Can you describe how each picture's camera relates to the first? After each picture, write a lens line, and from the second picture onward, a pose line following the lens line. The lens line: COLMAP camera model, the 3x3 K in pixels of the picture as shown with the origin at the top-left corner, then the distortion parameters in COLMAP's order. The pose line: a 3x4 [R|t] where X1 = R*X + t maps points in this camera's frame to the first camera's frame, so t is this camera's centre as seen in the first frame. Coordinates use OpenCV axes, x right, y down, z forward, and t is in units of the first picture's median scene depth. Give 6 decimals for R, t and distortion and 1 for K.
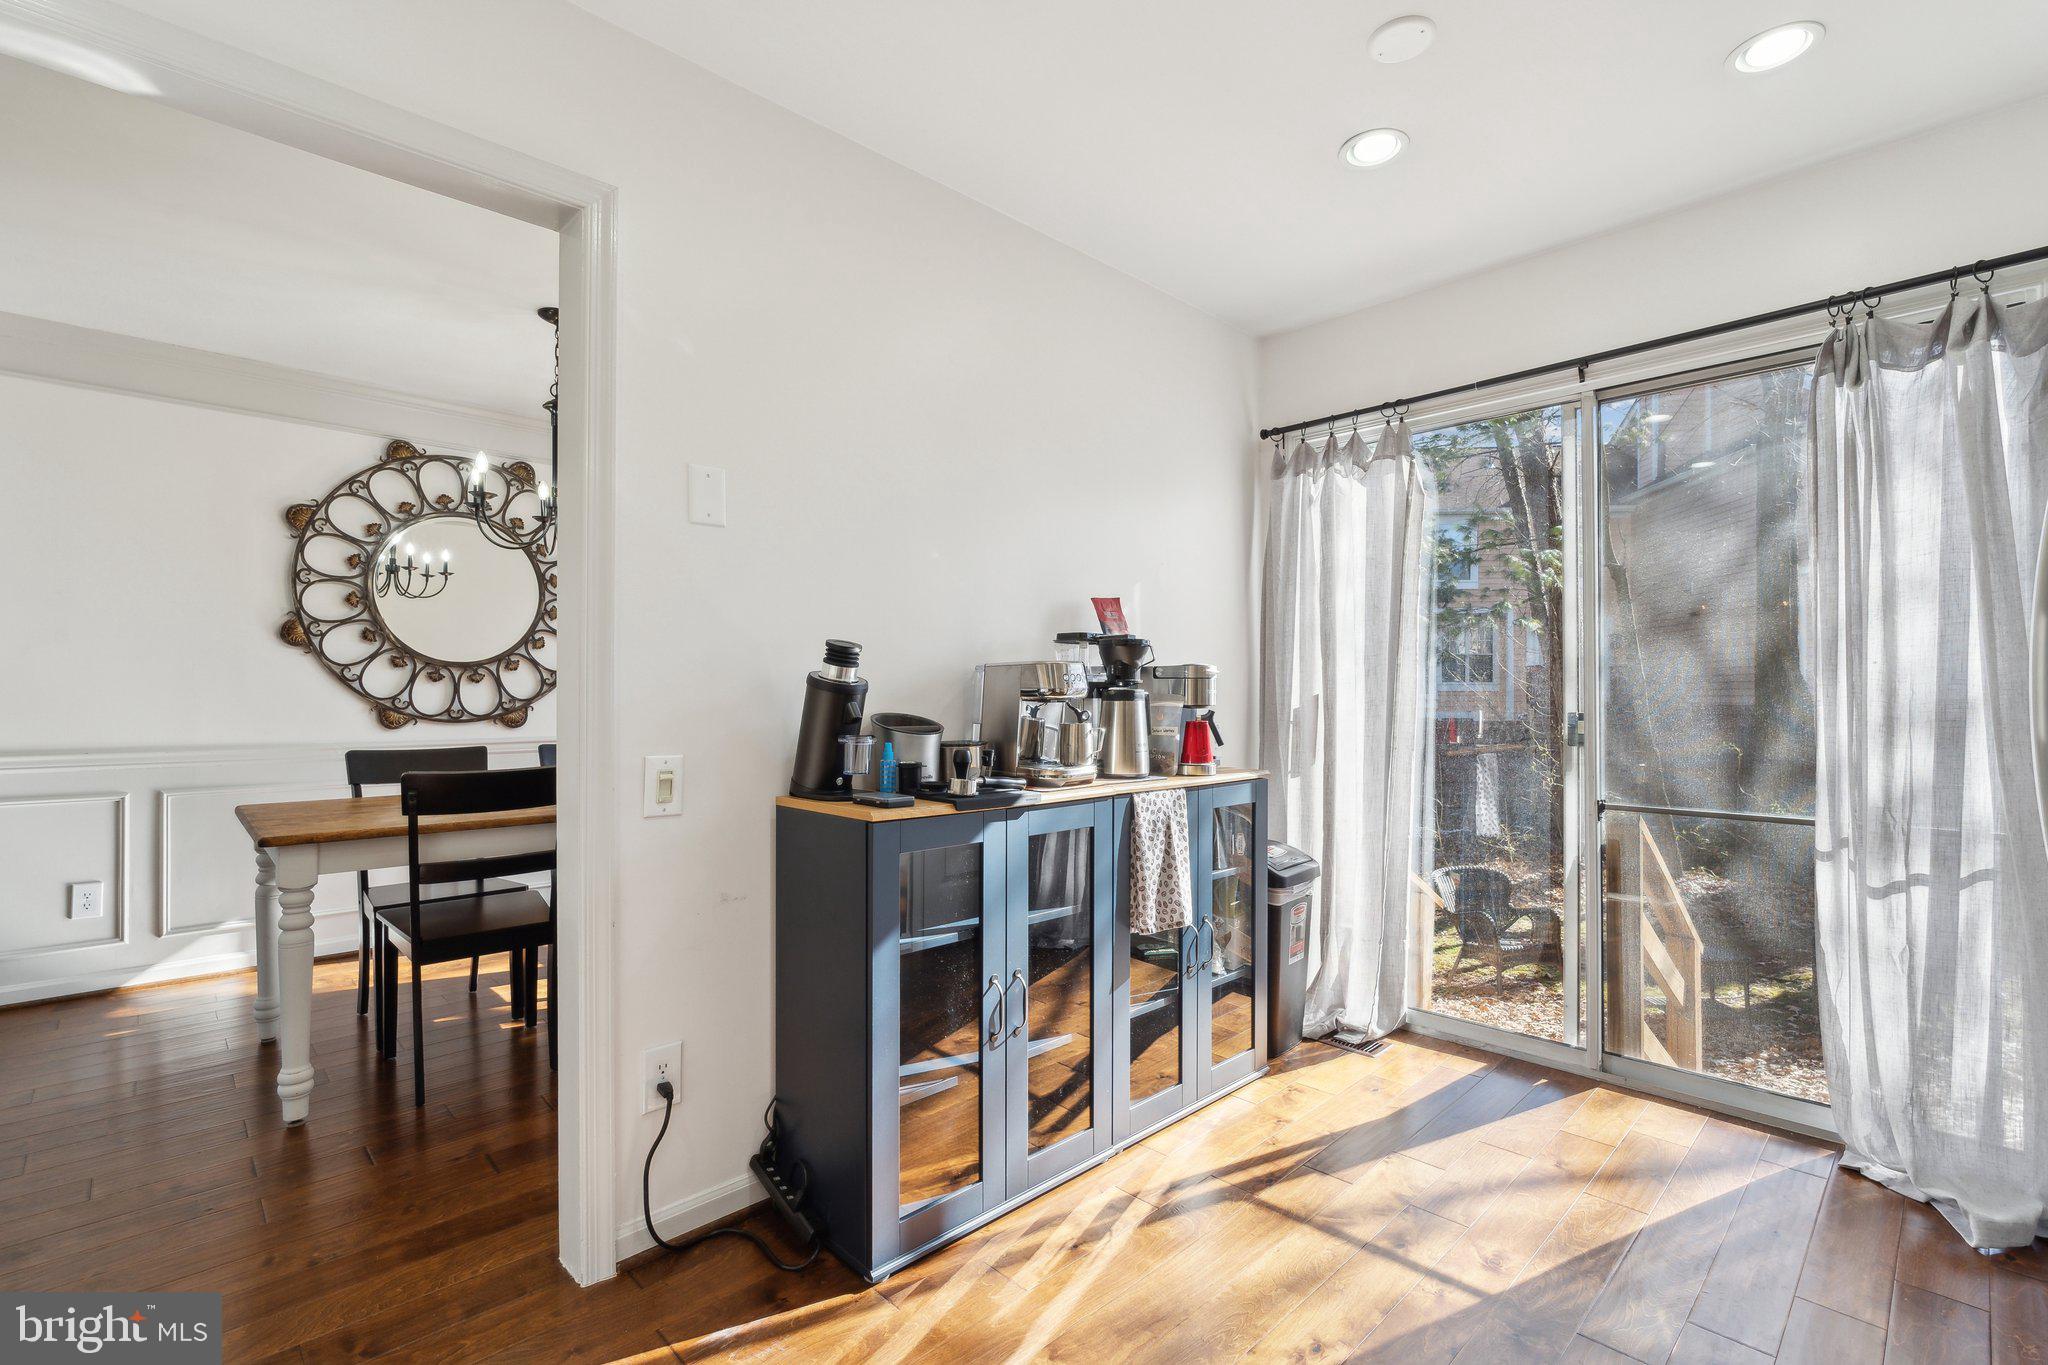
lens RADIAL K [[910.7, 0, 1031.9], [0, 910.7, 683.8], [0, 0, 1]] dist [-0.002546, 0.001136]
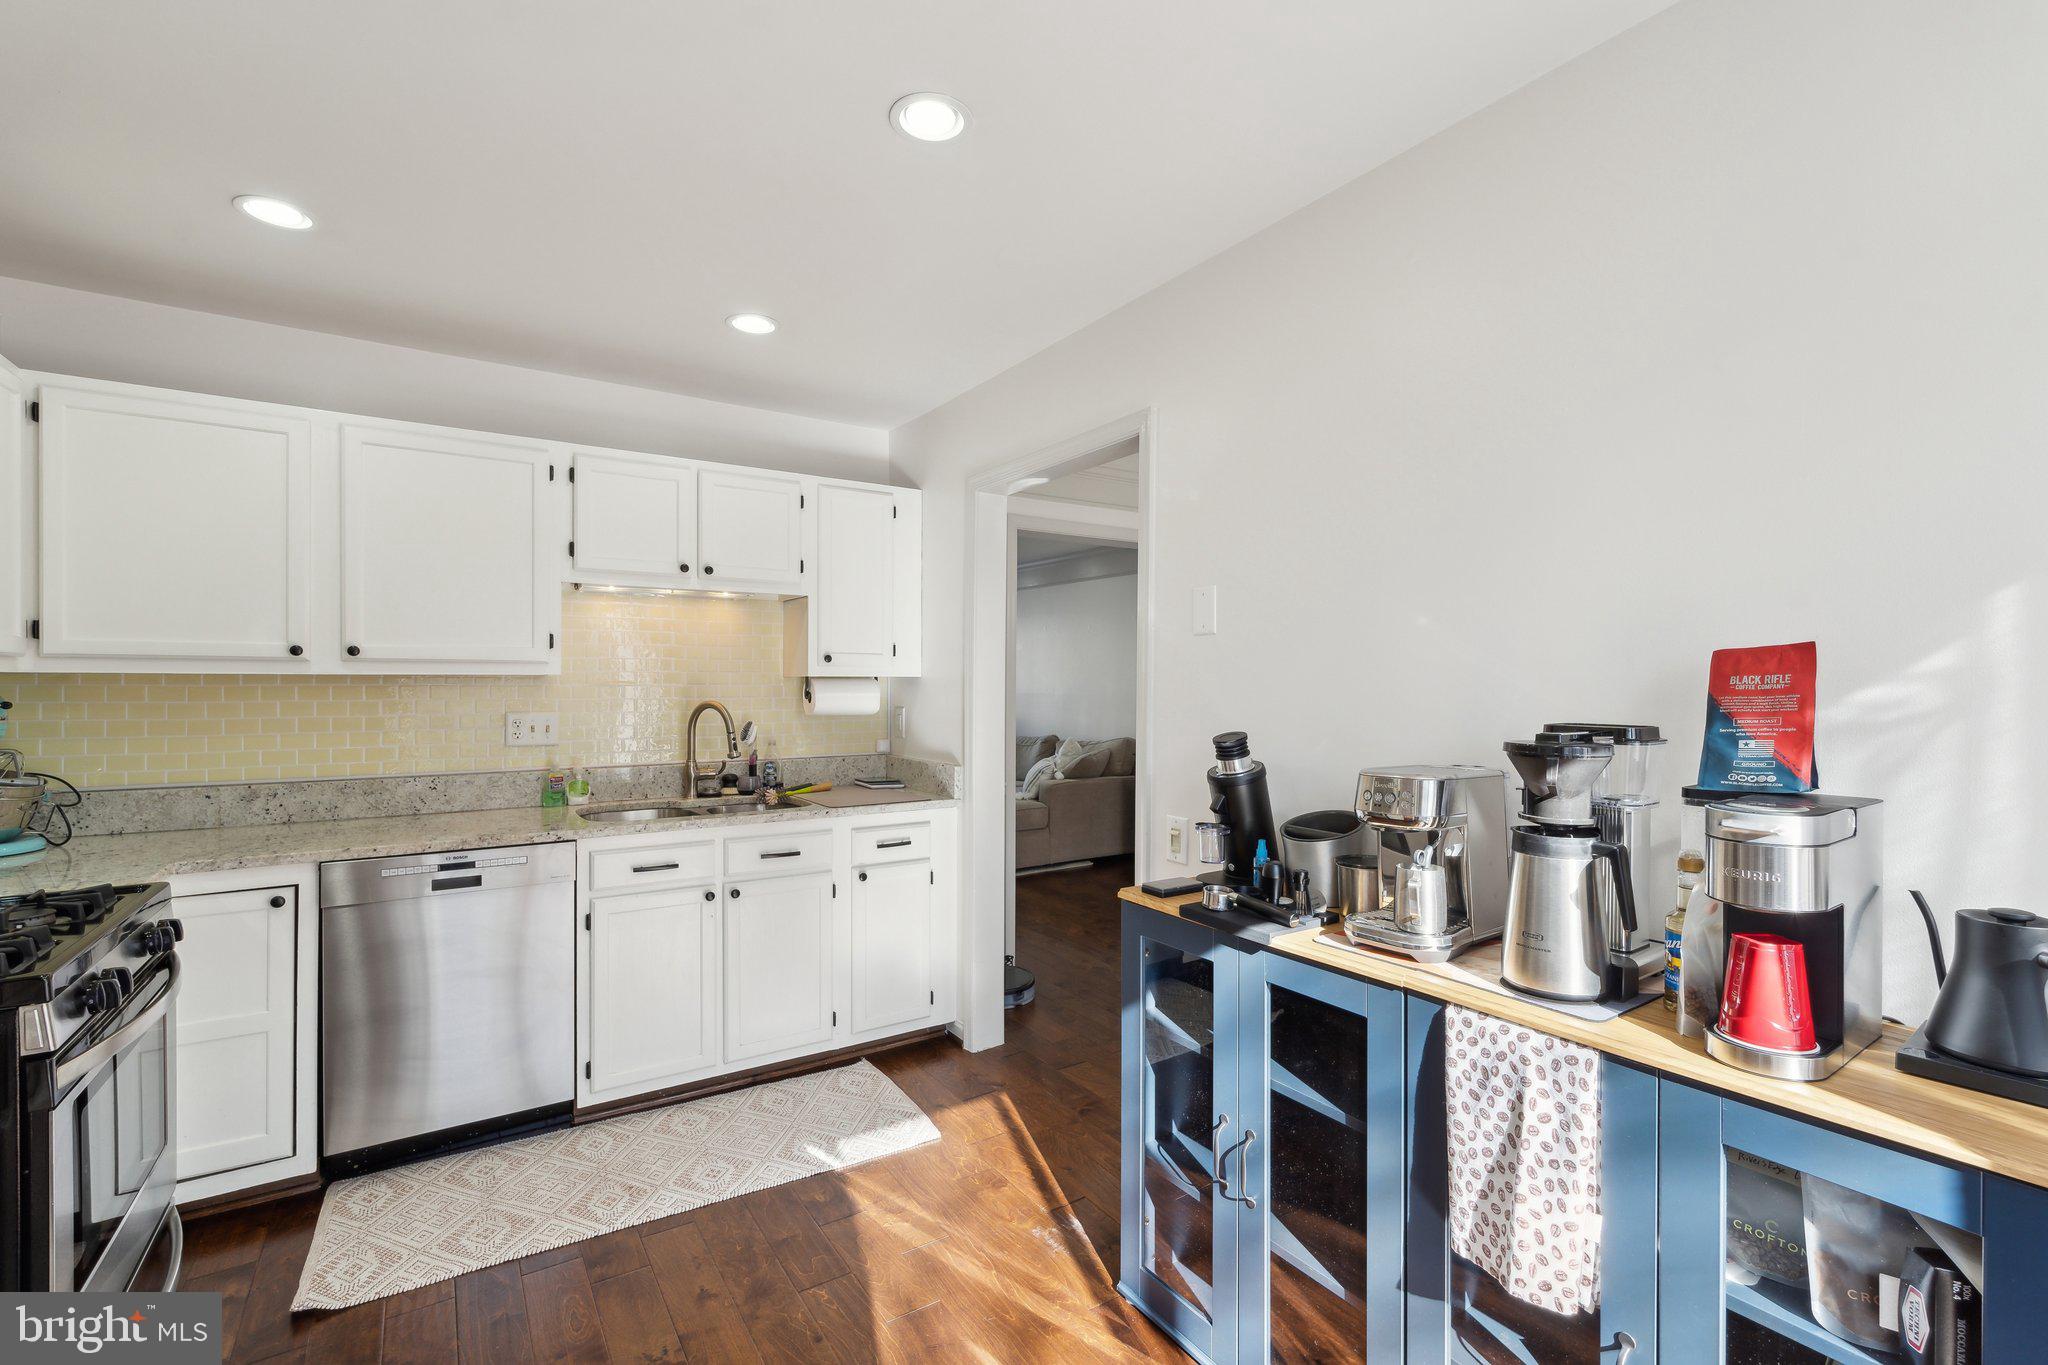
lens RADIAL K [[910.7, 0, 1031.9], [0, 910.7, 683.8], [0, 0, 1]] dist [-0.002546, 0.001136]
pose [[-0.183049, 0.000545, -0.983104, 0.778126], [0.010317, 0.999946, -0.001367, -0.095431], [0.983050, -0.010393, -0.183045, 0.869414]]
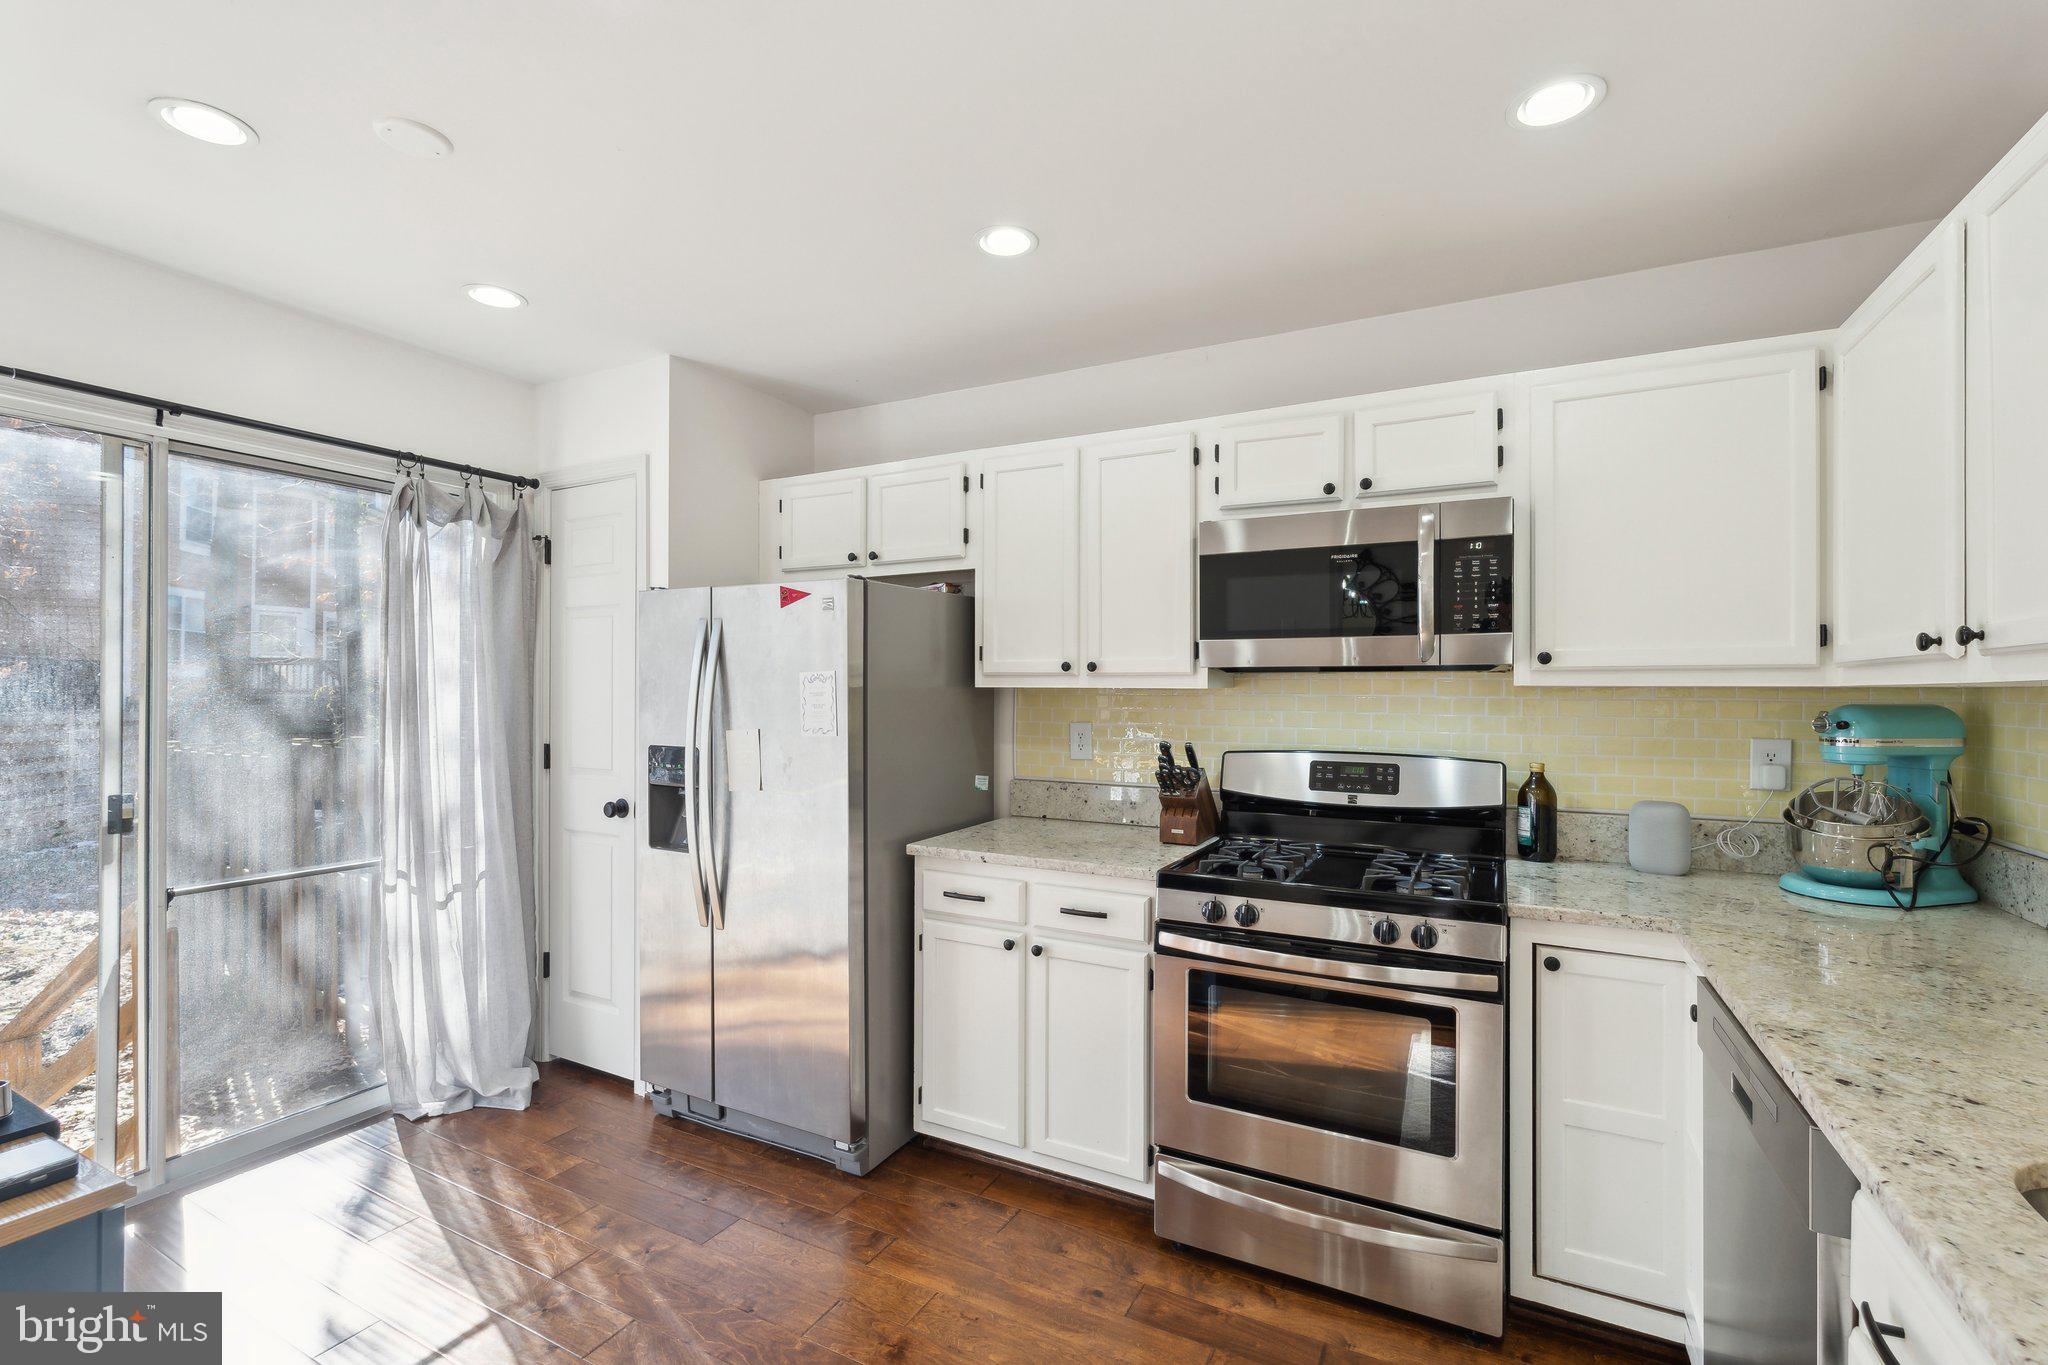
lens RADIAL K [[910.7, 0, 1031.9], [0, 910.7, 683.8], [0, 0, 1]] dist [-0.002546, 0.001136]
pose [[-0.307683, 0.000400, 0.951489, -0.625621], [-0.017439, 0.999830, -0.006060, -0.106534], [-0.951329, -0.018458, -0.307624, 0.551817]]
